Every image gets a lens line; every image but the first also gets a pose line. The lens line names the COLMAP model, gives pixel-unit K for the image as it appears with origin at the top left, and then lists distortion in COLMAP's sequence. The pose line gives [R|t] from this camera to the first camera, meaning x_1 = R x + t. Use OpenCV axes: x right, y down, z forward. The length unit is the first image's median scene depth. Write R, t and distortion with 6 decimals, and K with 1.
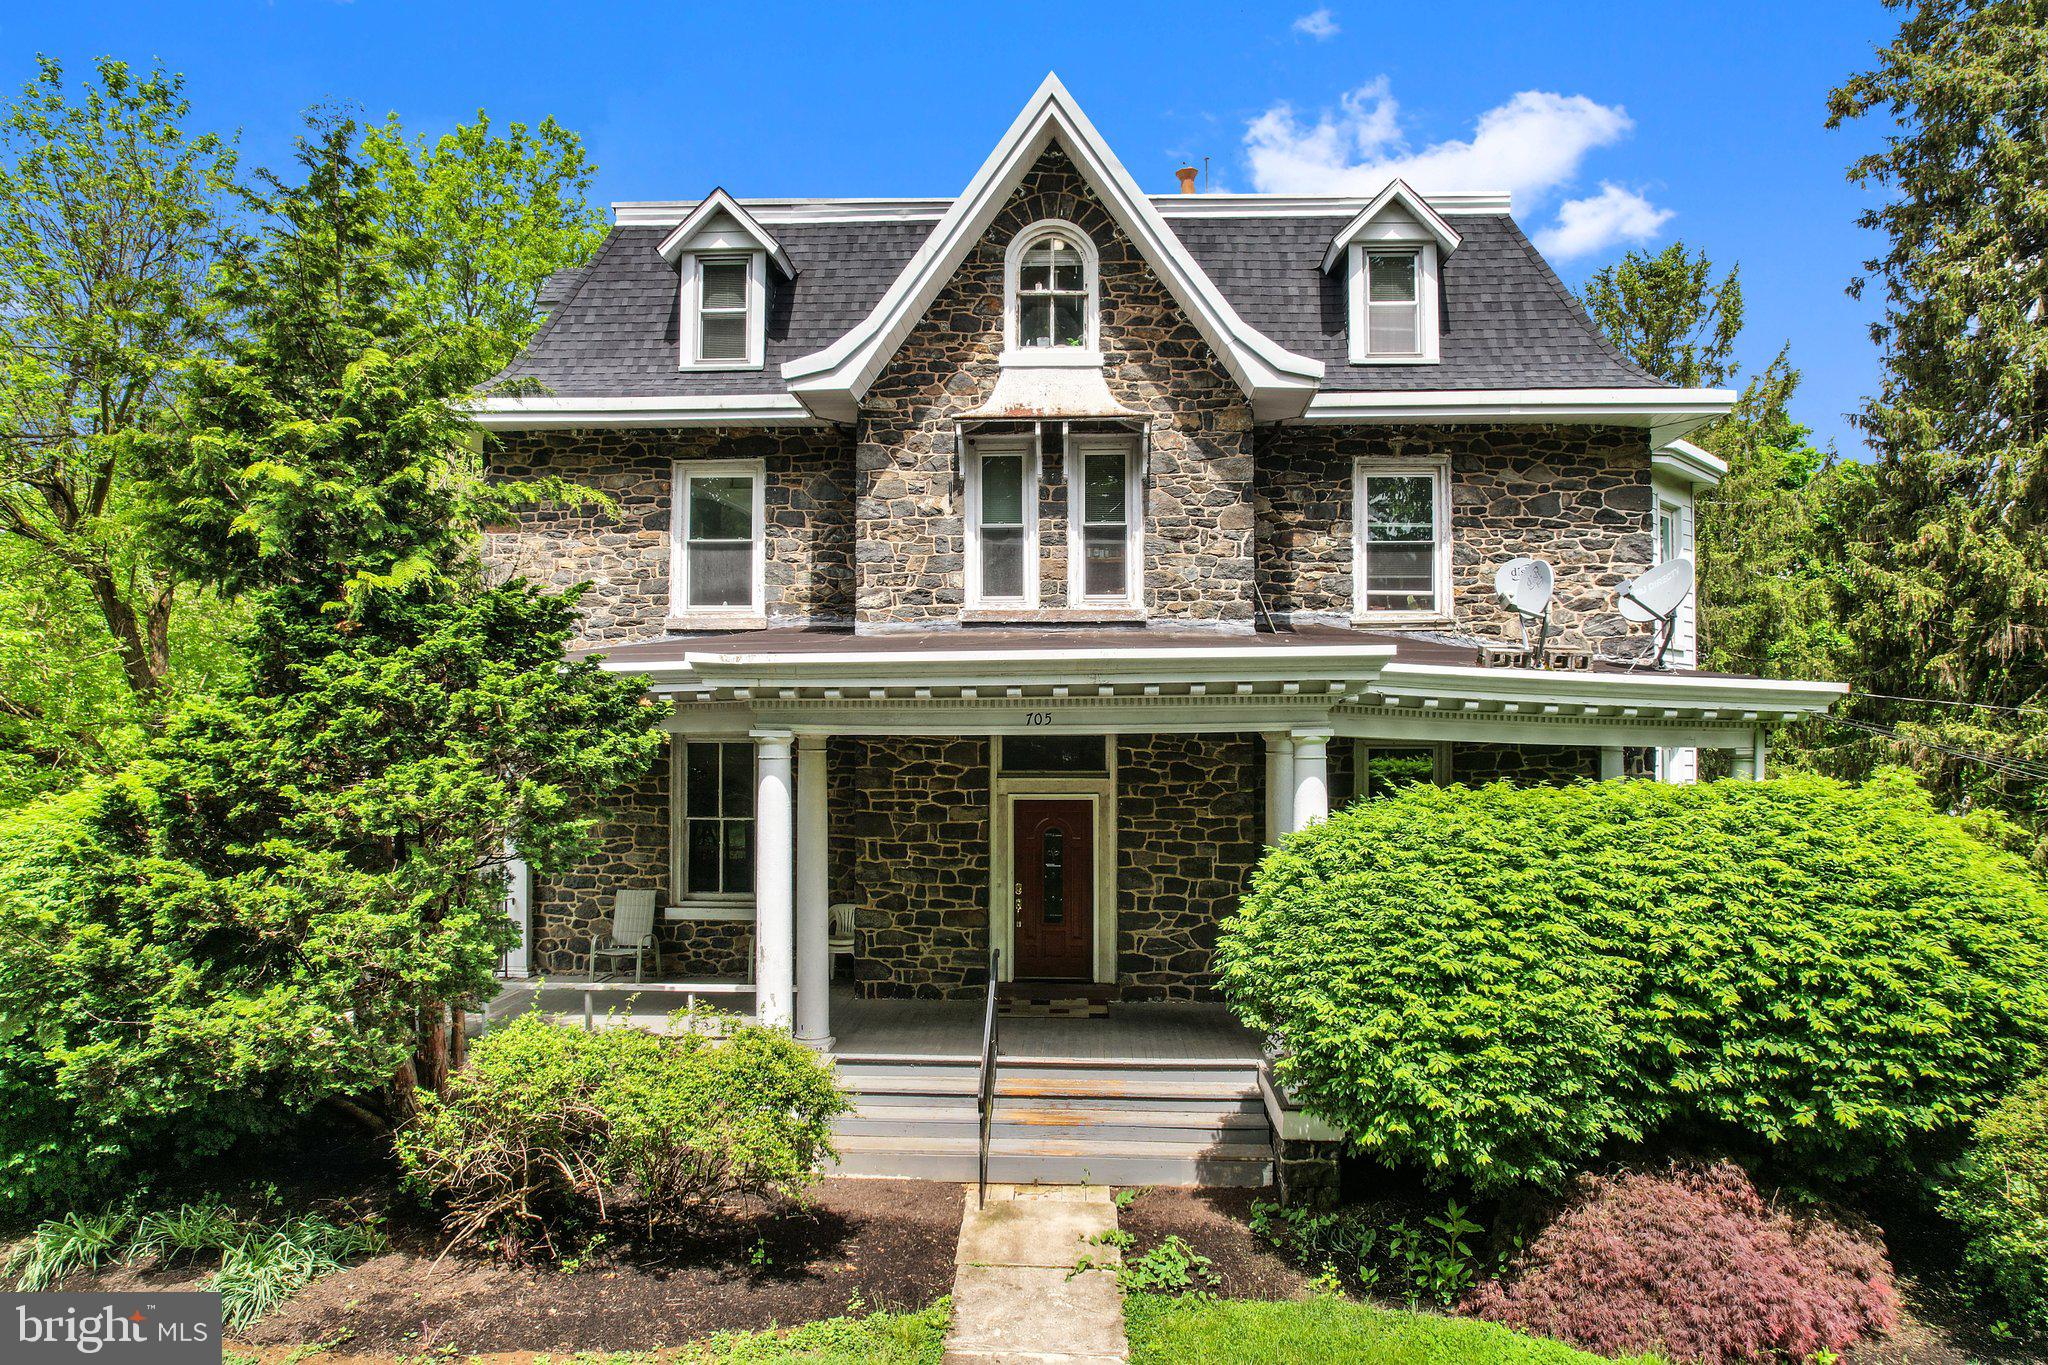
lens RADIAL K [[1310.0, 0, 1039.9], [0, 1310.0, 695.0], [0, 0, 1]] dist [-0.068408, 0.050949]
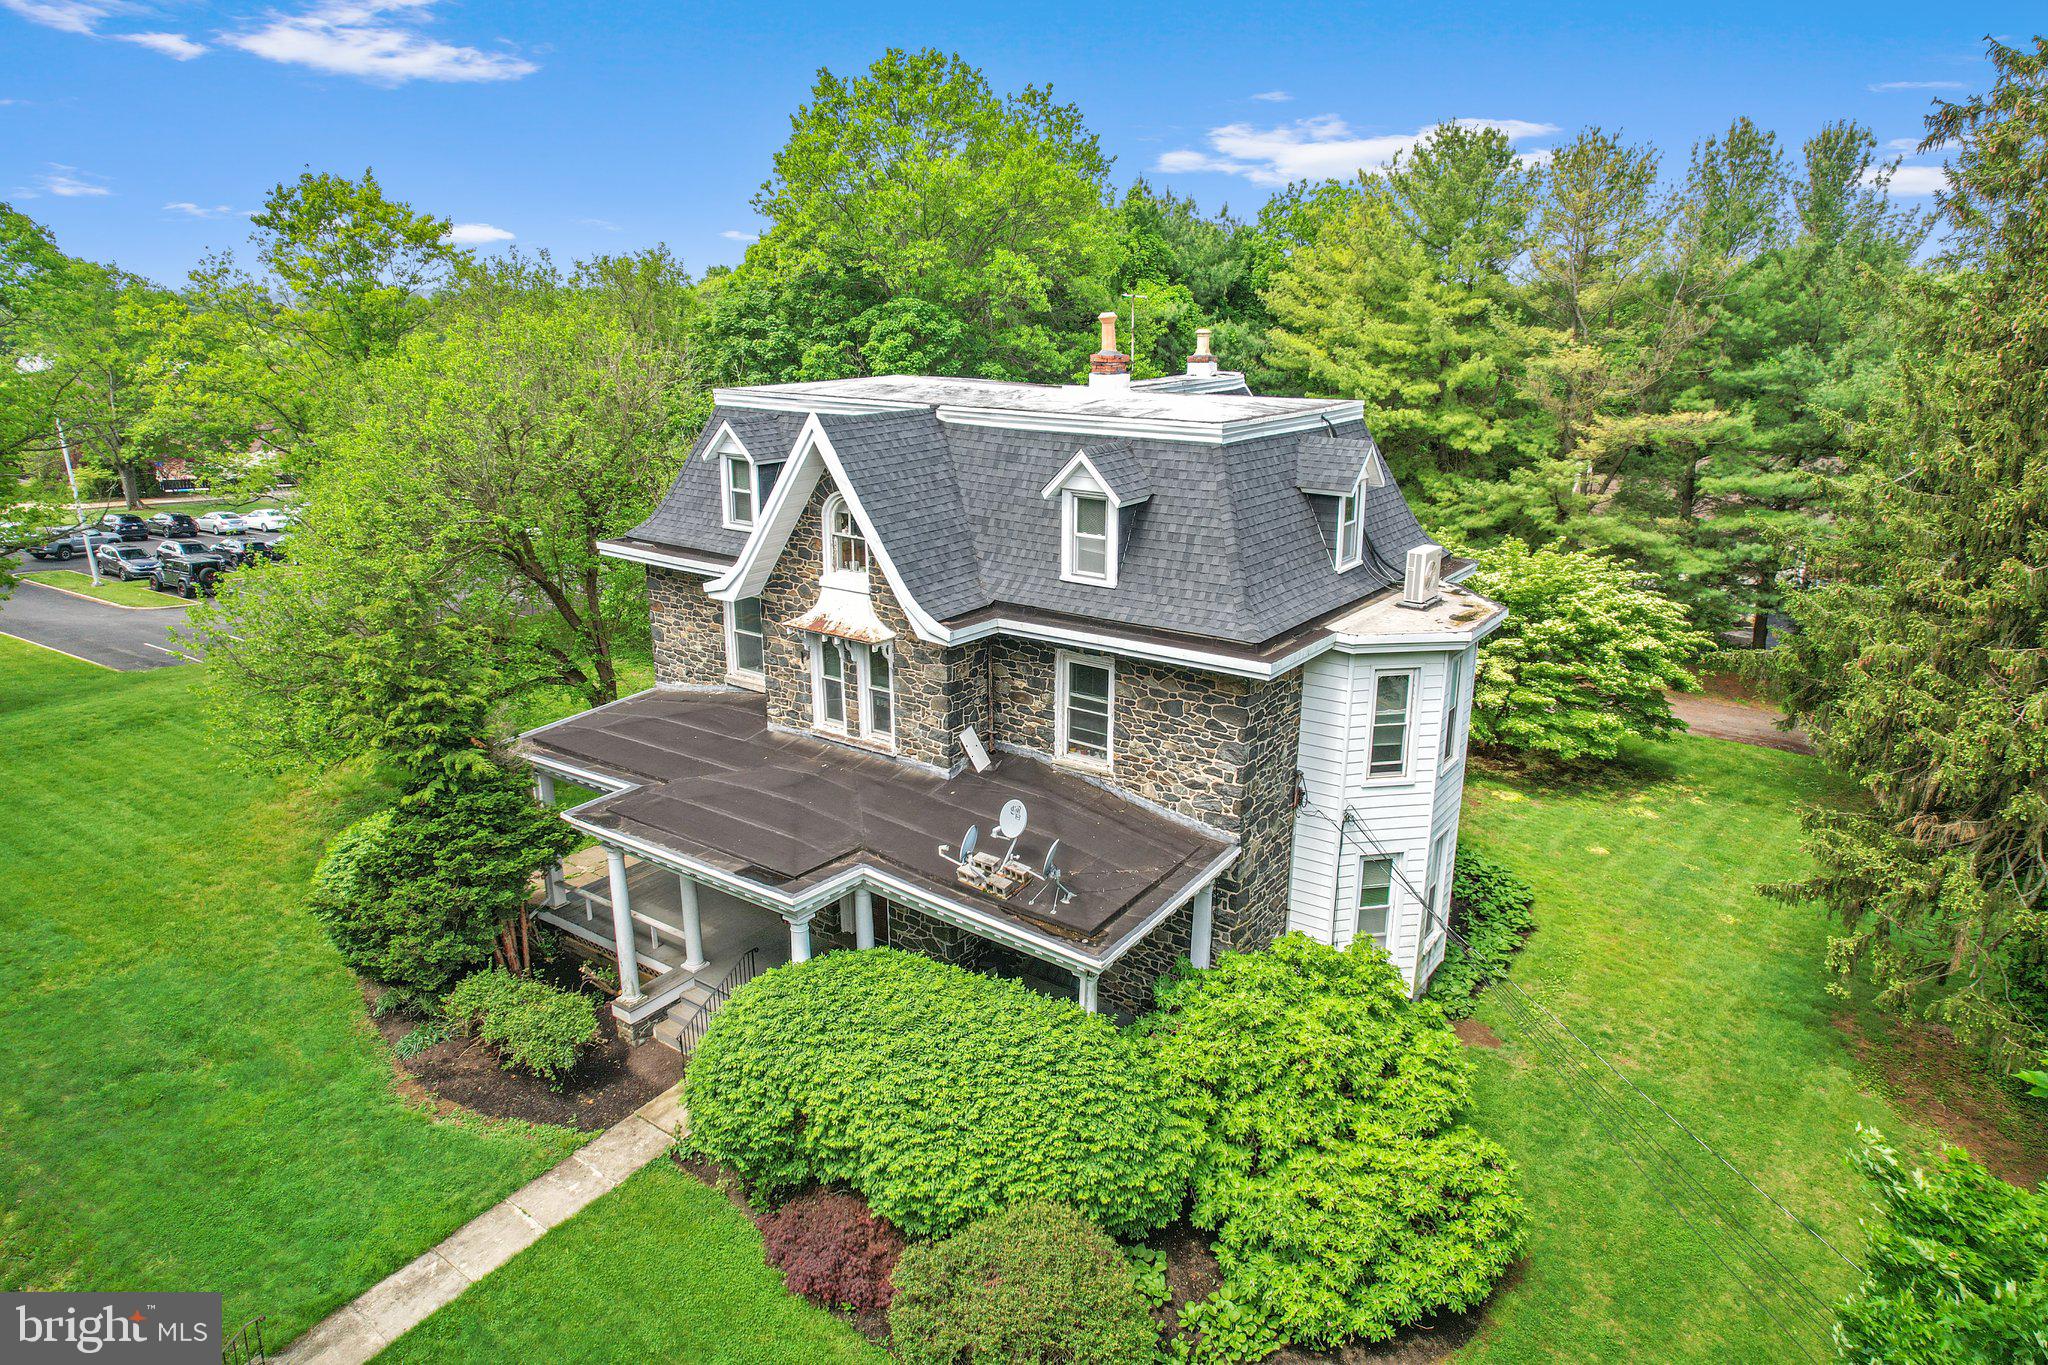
lens RADIAL K [[1310.0, 0, 1039.9], [0, 1310.0, 695.0], [0, 0, 1]] dist [-0.068408, 0.050949]
pose [[0.837487, 0.167948, -0.520008, 1.016147], [0.015992, 0.943660, 0.330530, -0.633073], [0.546223, -0.285130, 0.787618, -0.132989]]
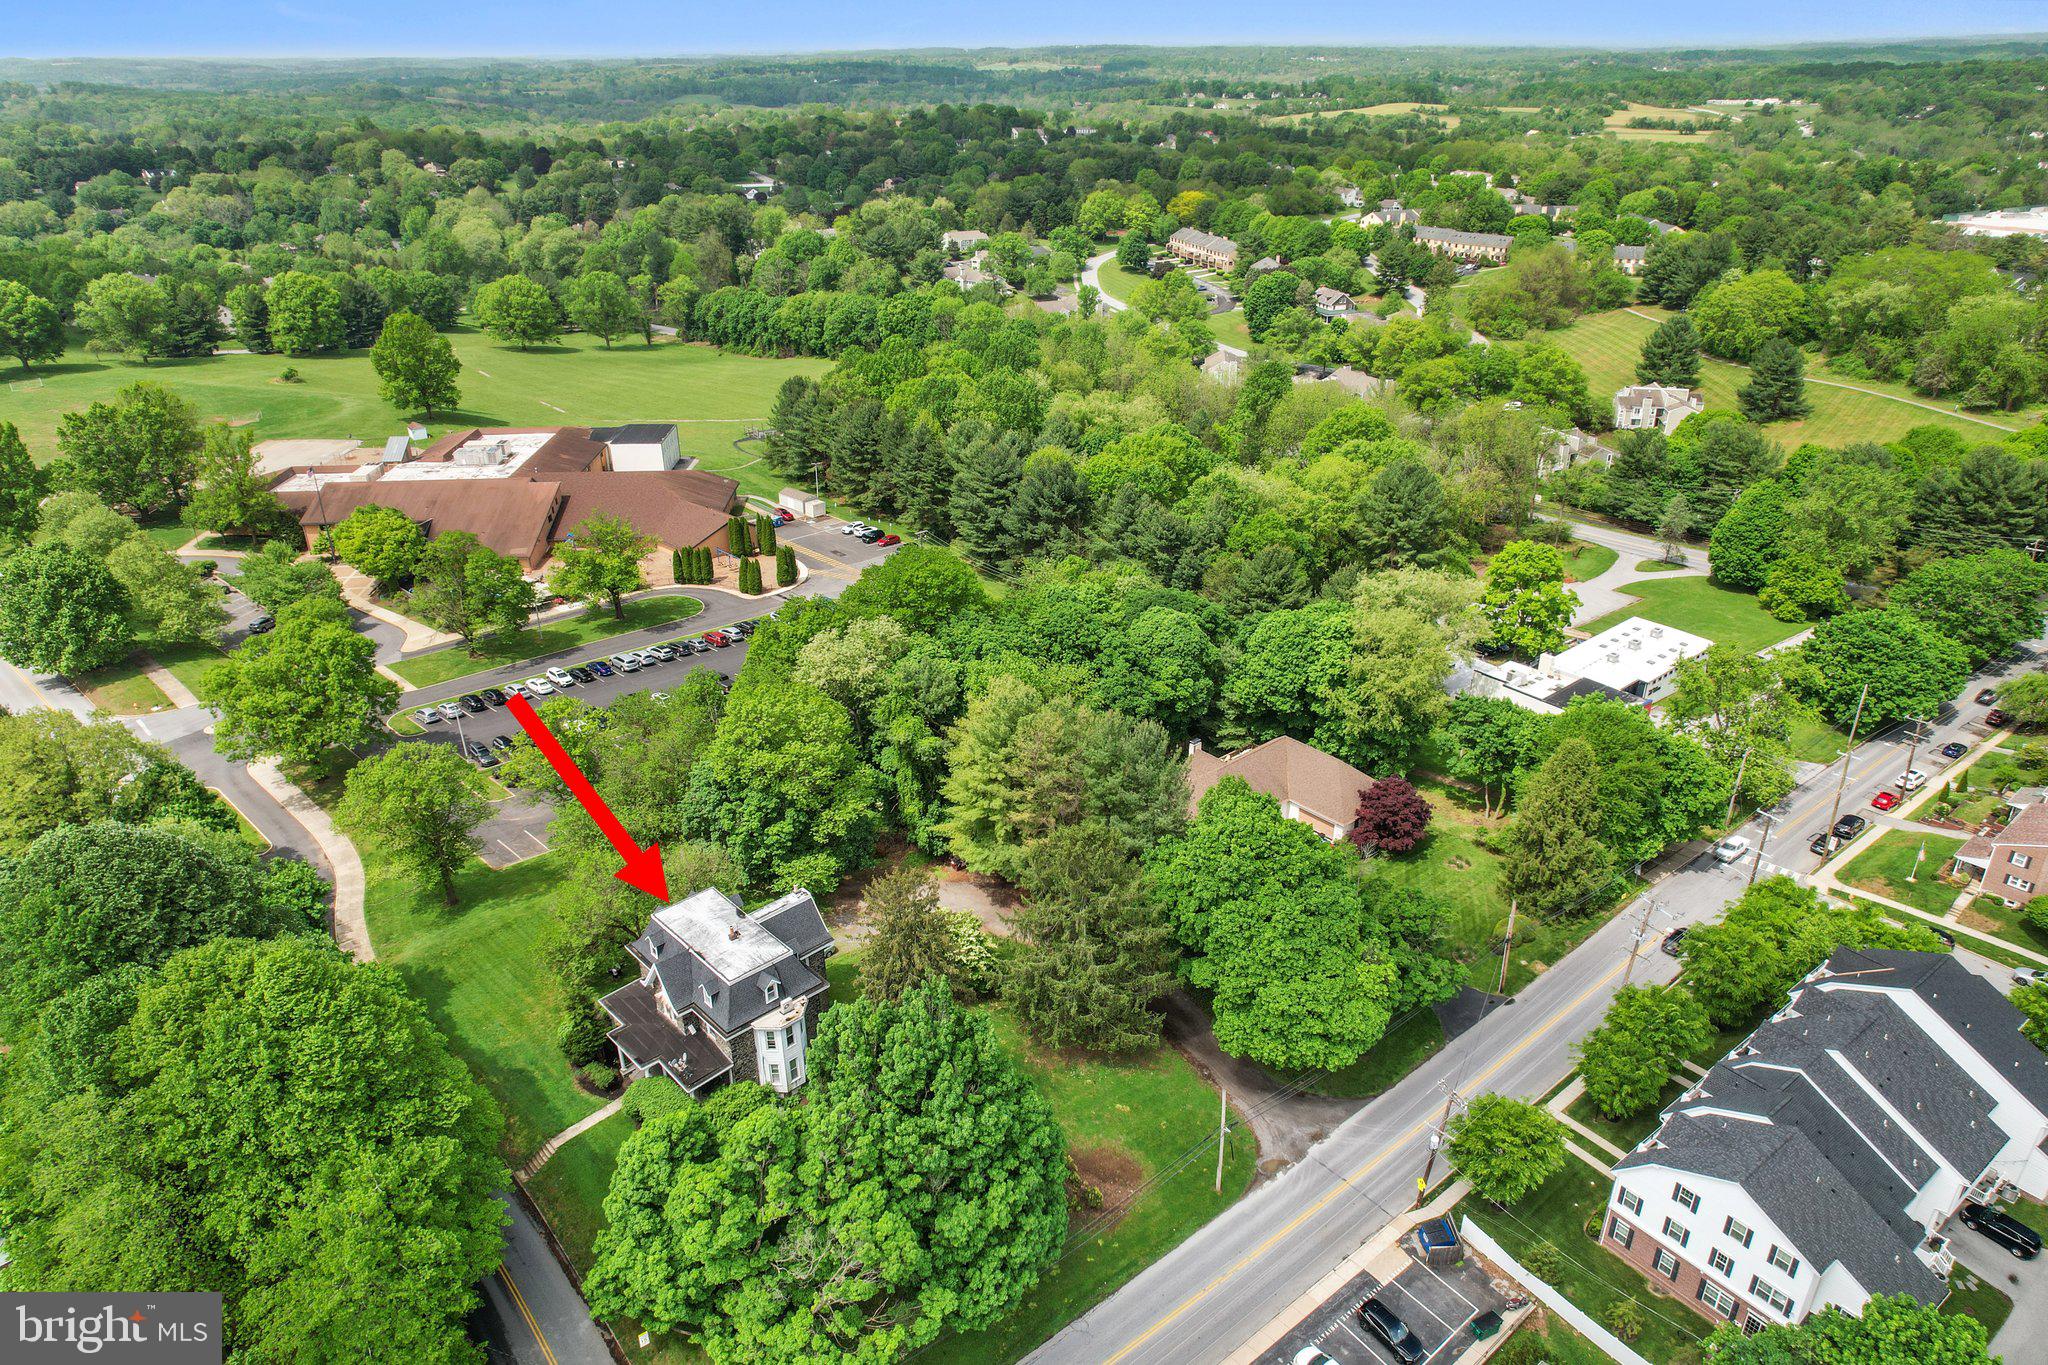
lens RADIAL K [[1310.0, 0, 1039.9], [0, 1310.0, 695.0], [0, 0, 1]] dist [-0.068408, 0.050949]
pose [[0.726119, 0.309864, -0.613788, 5.158929], [0.020210, 0.882689, 0.469523, -4.805514], [0.687272, -0.353334, 0.634674, -1.462564]]
